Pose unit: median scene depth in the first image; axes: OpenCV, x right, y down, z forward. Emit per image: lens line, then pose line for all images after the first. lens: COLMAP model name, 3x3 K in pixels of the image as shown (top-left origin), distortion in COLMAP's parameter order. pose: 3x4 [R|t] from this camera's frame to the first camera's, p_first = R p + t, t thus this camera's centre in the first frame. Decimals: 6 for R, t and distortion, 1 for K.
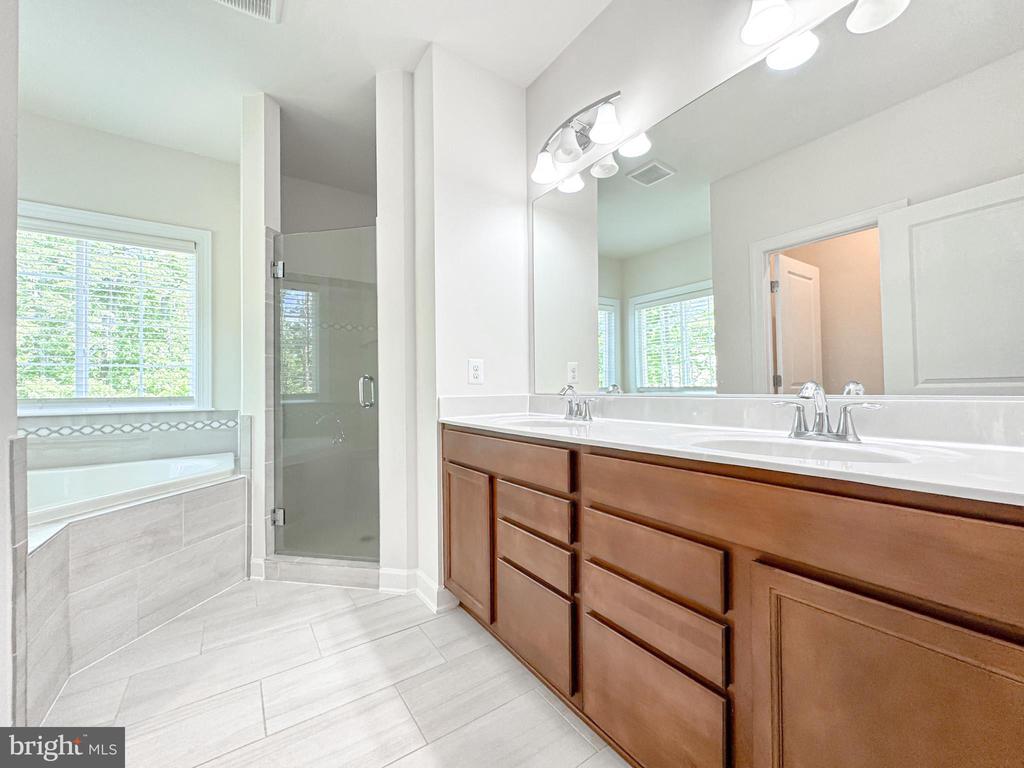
lens RADIAL K [[407.4, 0, 519.0], [0, 407.4, 380.6], [0, 0, 1]] dist [-0.000920, -0.000732]
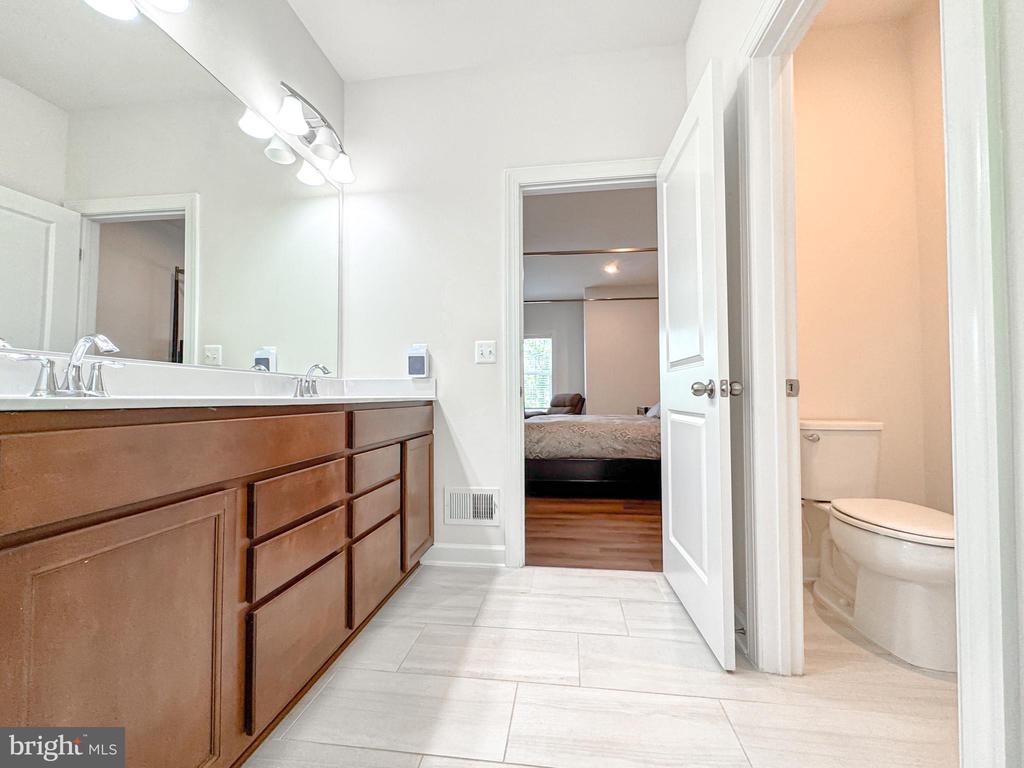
lens RADIAL K [[407.4, 0, 516.0], [0, 407.4, 389.7], [0, 0, 1]] dist [-0.000920, -0.000732]
pose [[-0.740309, 0.029187, 0.671633, -0.800353], [-0.005297, 0.998773, -0.049242, 0.138164], [-0.672246, -0.040012, -0.739246, 1.261808]]
